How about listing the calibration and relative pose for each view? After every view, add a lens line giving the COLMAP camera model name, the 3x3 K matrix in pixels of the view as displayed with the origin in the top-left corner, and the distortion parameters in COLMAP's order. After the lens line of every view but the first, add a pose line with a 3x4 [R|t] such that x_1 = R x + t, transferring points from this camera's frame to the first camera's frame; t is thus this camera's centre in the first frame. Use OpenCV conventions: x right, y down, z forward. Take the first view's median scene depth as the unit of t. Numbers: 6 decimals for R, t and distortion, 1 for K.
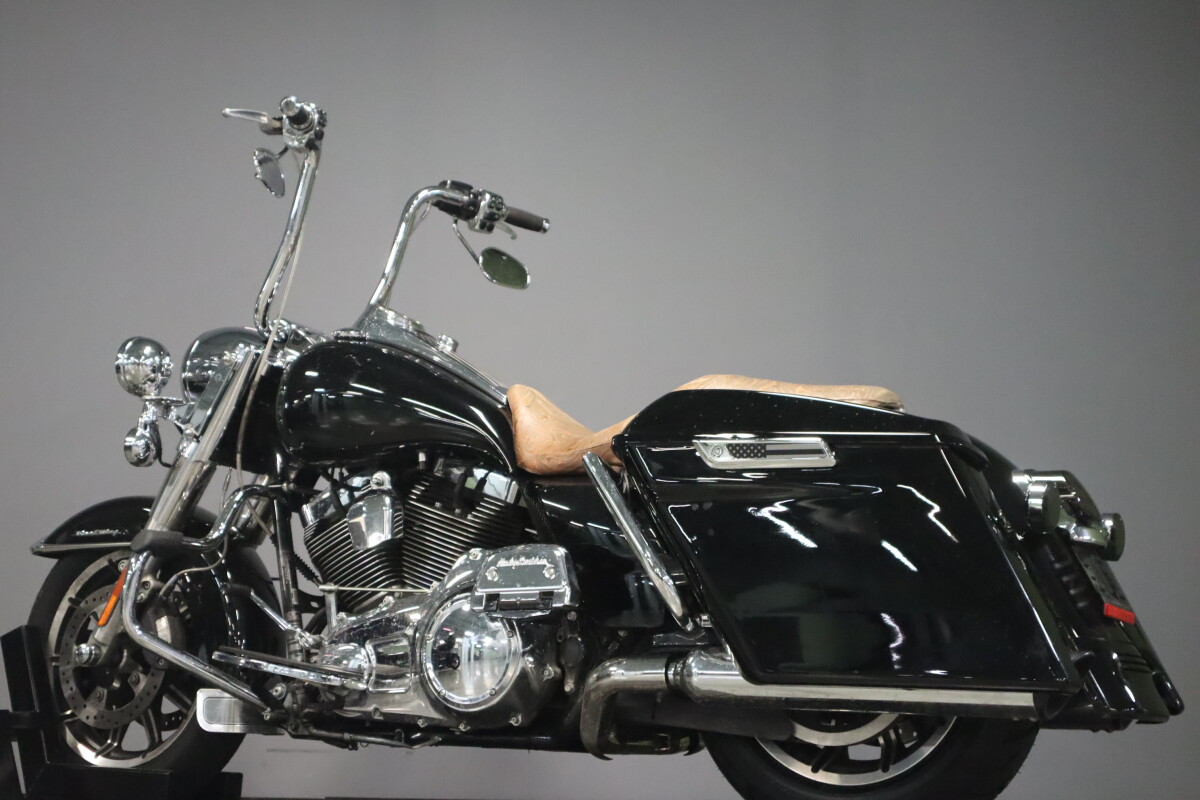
lens RADIAL K [[1879.6, 0, 600.0], [0, 1879.6, 400.0], [0, 0, 1]] dist [0.023003, -0.171199]
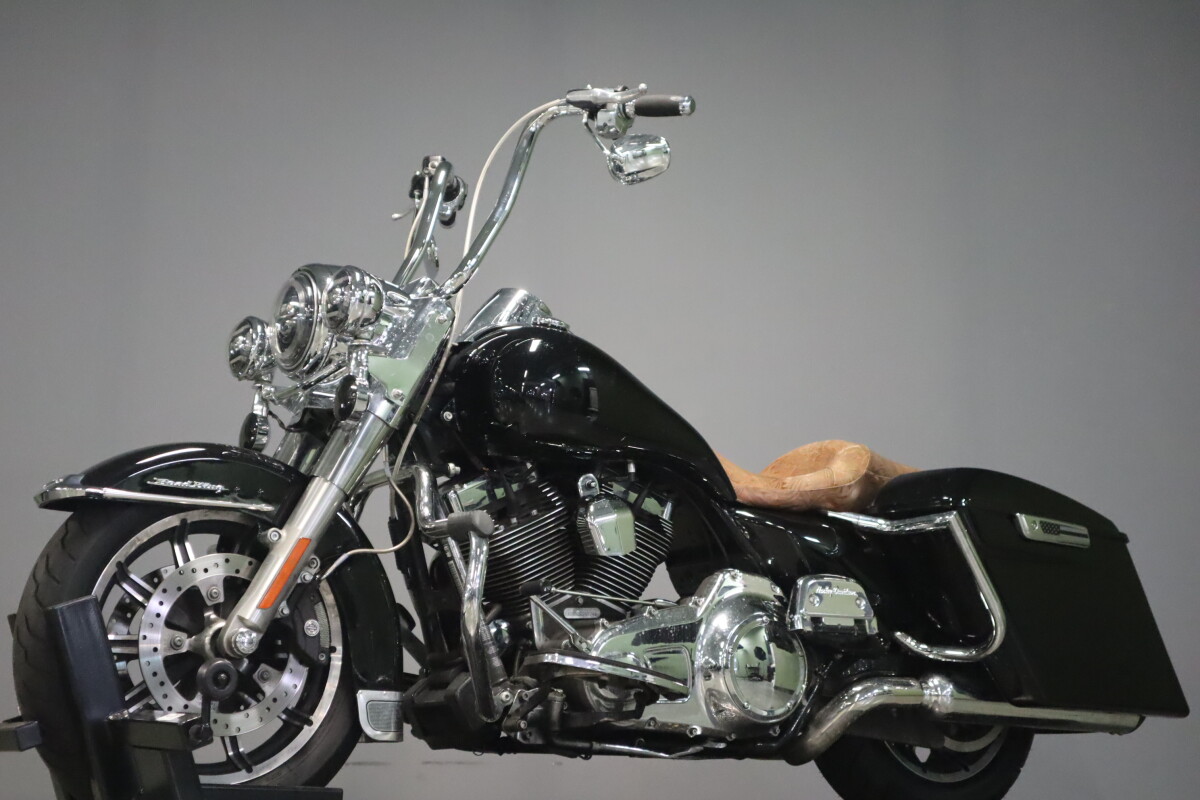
lens RADIAL K [[1879.6, 0, 600.0], [0, 1879.6, 400.0], [0, 0, 1]] dist [0.023003, -0.171199]
pose [[0.448121, 0.152745, 0.880827, -1.030856], [-0.166264, 0.982345, -0.085763, 0.086971], [-0.878376, -0.108017, 0.465605, 0.569639]]
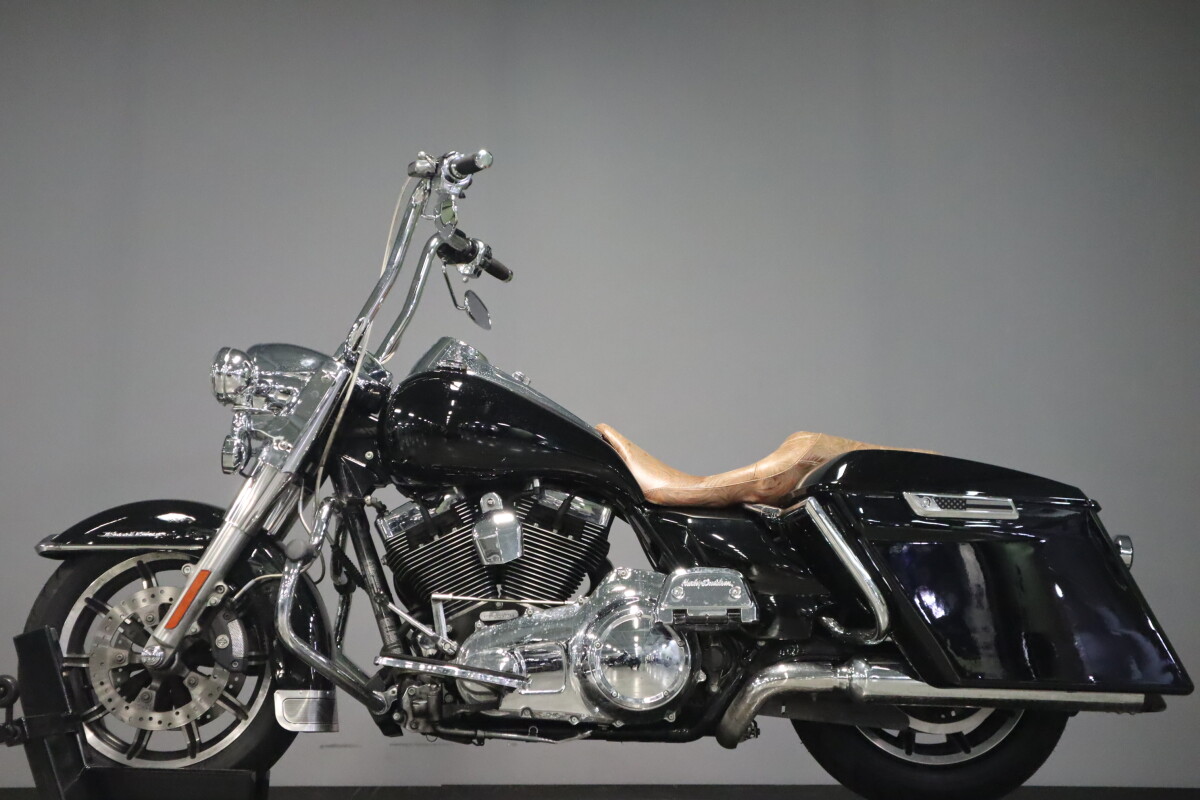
lens RADIAL K [[1641.0, 0, 600.0], [0, 1641.0, 400.0], [0, 0, 1]] dist [0.010782, 0.077111]
pose [[0.865982, 0.074862, 0.494441, -0.572146], [-0.074294, 0.997019, -0.020834, -0.001626], [-0.494526, -0.018692, 0.868962, 0.131460]]
